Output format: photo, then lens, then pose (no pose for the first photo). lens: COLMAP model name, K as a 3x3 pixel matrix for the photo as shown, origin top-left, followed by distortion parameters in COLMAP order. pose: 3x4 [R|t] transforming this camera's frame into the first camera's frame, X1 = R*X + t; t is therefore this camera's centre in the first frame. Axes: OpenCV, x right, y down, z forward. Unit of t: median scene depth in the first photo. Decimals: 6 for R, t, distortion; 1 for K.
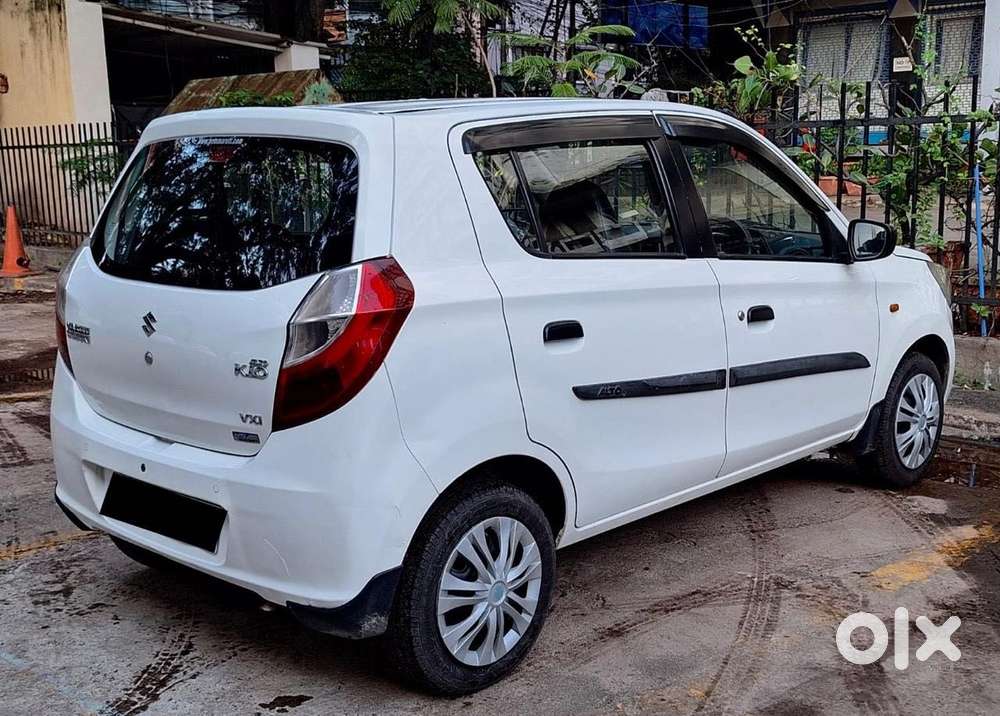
lens RADIAL K [[1180.4, 0, 509.9], [0, 1180.4, 368.3], [0, 0, 1]] dist [0.049443, 0.000000]
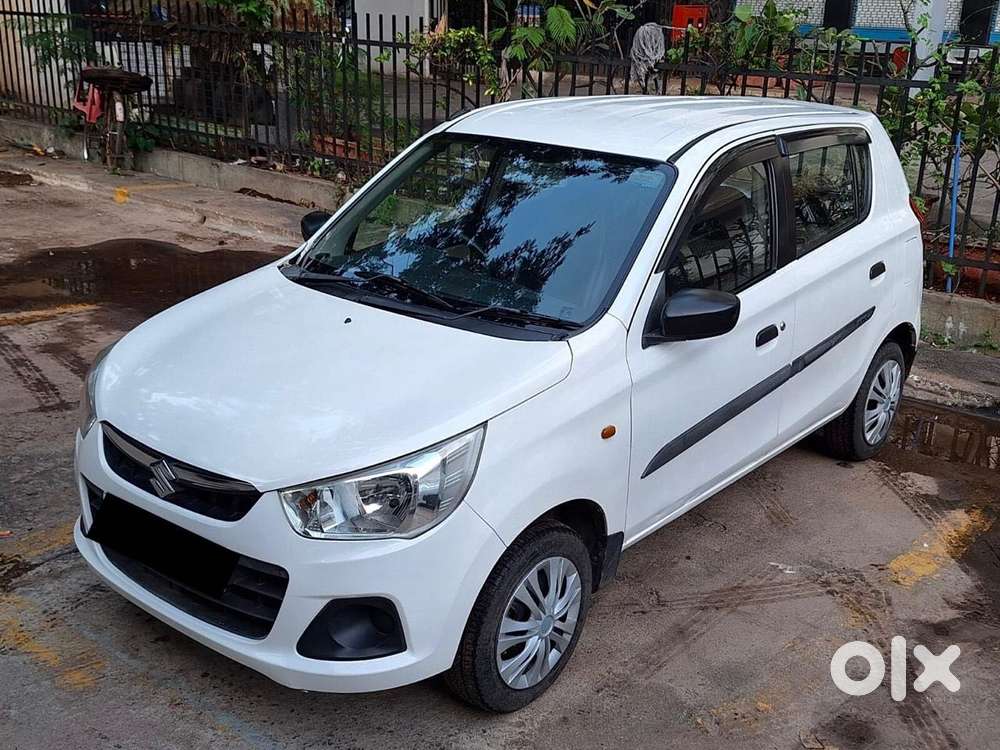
lens RADIAL K [[1119.3, 0, 526.5], [0, 1119.3, 386.5], [0, 0, 1]] dist [0.054306, 0.000000]
pose [[0.995583, 0.026829, 0.089971, -0.142640], [-0.039933, 0.988304, 0.147175, -0.145809], [-0.084971, -0.150118, 0.985010, 0.006944]]
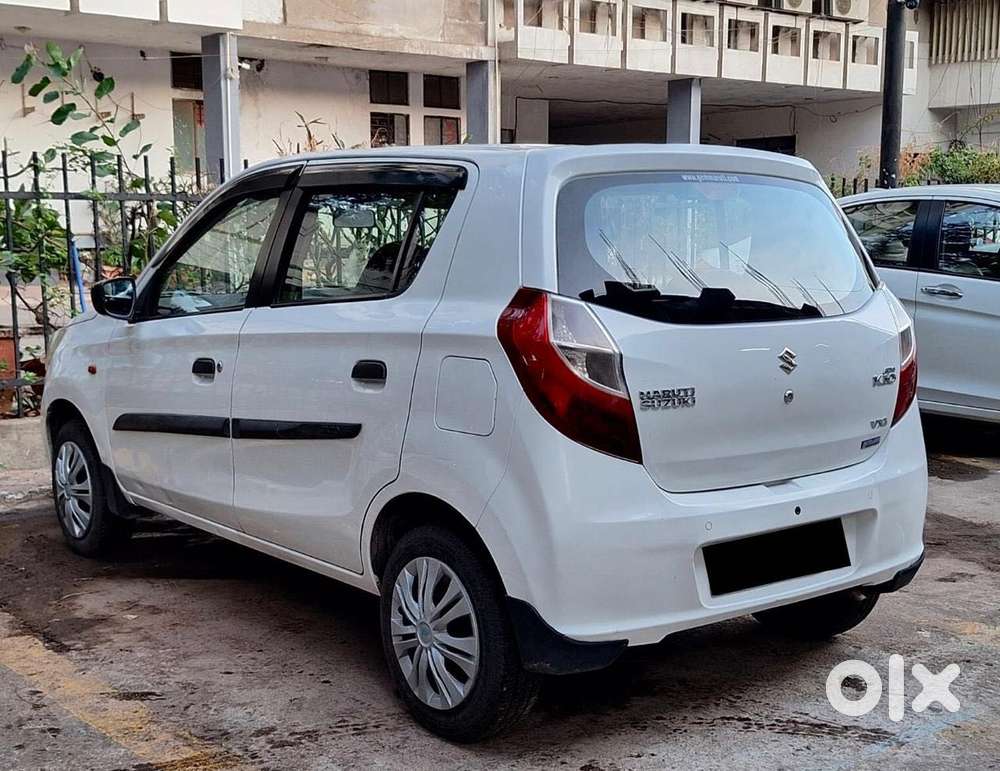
lens RADIAL K [[1290.8, 0, 503.6], [0, 1290.8, 390.9], [0, 0, 1]] dist [0.051956, 0.000000]
pose [[0.163768, -0.104449, 0.980954, -1.157582], [0.184106, 0.980145, 0.073627, -0.112767], [-0.969167, 0.168542, 0.179746, 0.864928]]
